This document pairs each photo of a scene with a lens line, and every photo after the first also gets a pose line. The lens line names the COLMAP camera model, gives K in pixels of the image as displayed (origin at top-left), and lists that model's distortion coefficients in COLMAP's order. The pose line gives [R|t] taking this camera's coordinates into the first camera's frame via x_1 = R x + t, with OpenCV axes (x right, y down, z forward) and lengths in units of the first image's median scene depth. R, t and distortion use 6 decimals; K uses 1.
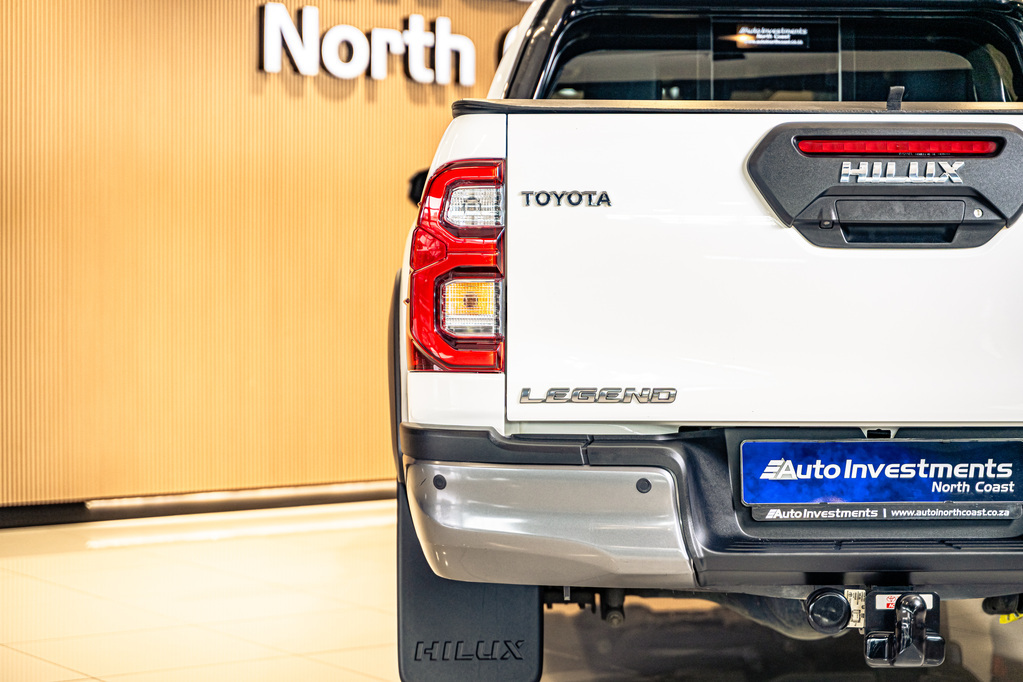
lens RADIAL K [[2234.0, 0, 511.5], [0, 2234.0, 341.0], [0, 0, 1]] dist [0.000898, -0.437411]
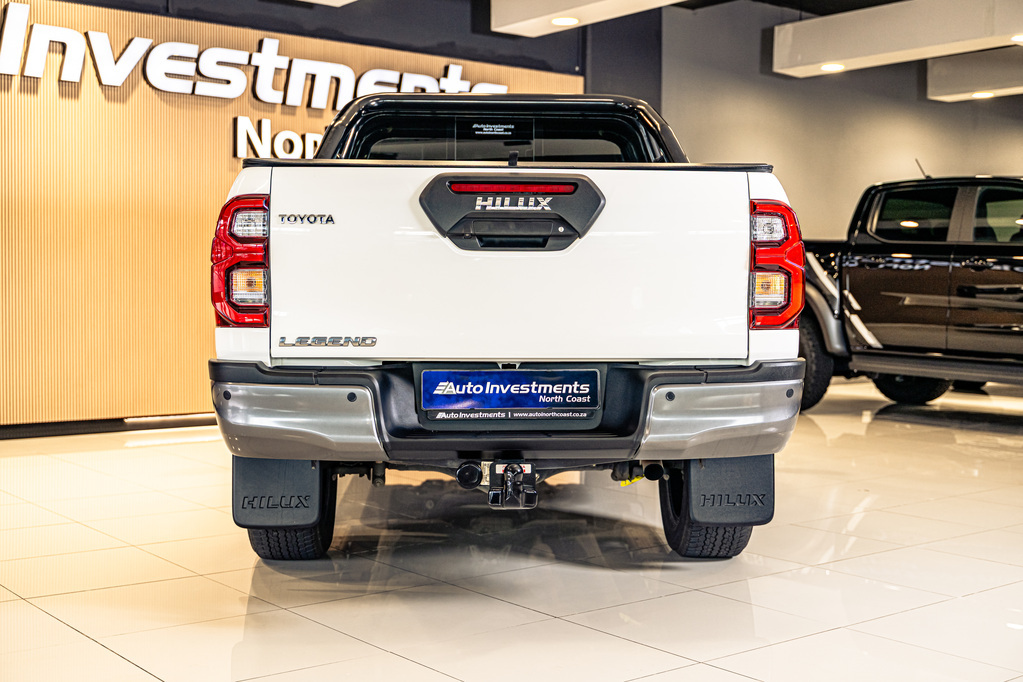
lens RADIAL K [[1315.4, 0, 511.5], [0, 1315.4, 341.0], [0, 0, 1]] dist [0.056884, -0.042066]
pose [[0.999407, 0.001560, 0.034412, 0.137444], [-0.001816, 0.999971, 0.007407, 0.016529], [-0.034399, -0.007465, 0.999380, 0.044419]]
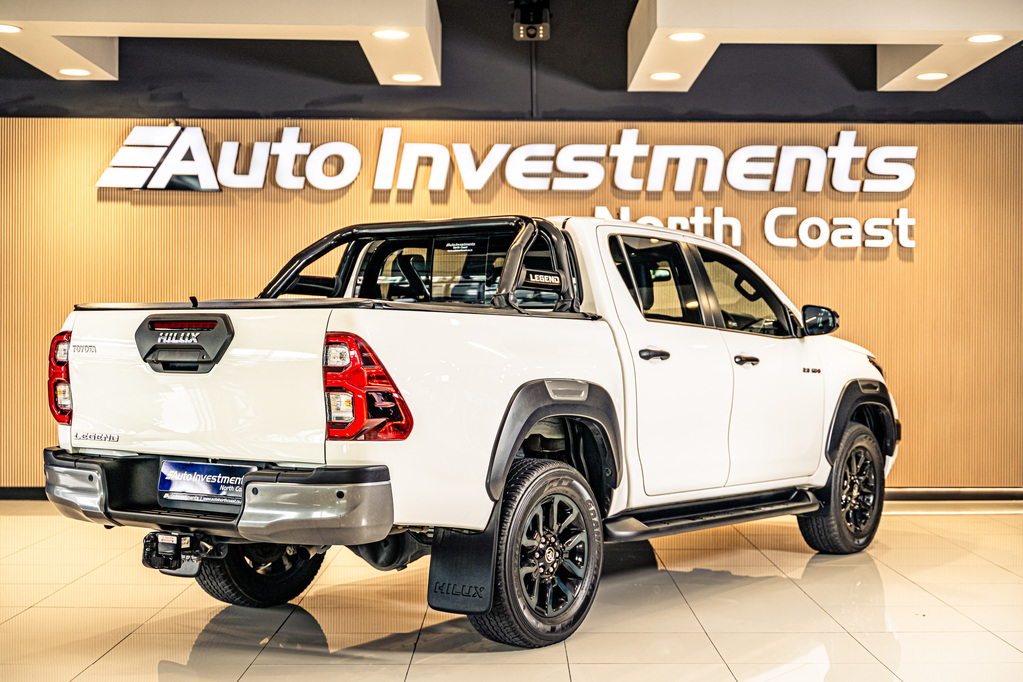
lens RADIAL K [[1555.1, 0, 511.5], [0, 1555.1, 341.0], [0, 0, 1]] dist [0.006580, -0.098297]
pose [[0.808330, 0.001357, -0.588728, 1.278401], [-0.018471, 0.999564, -0.023056, -0.042997], [0.588439, 0.029511, 0.808003, -0.013447]]
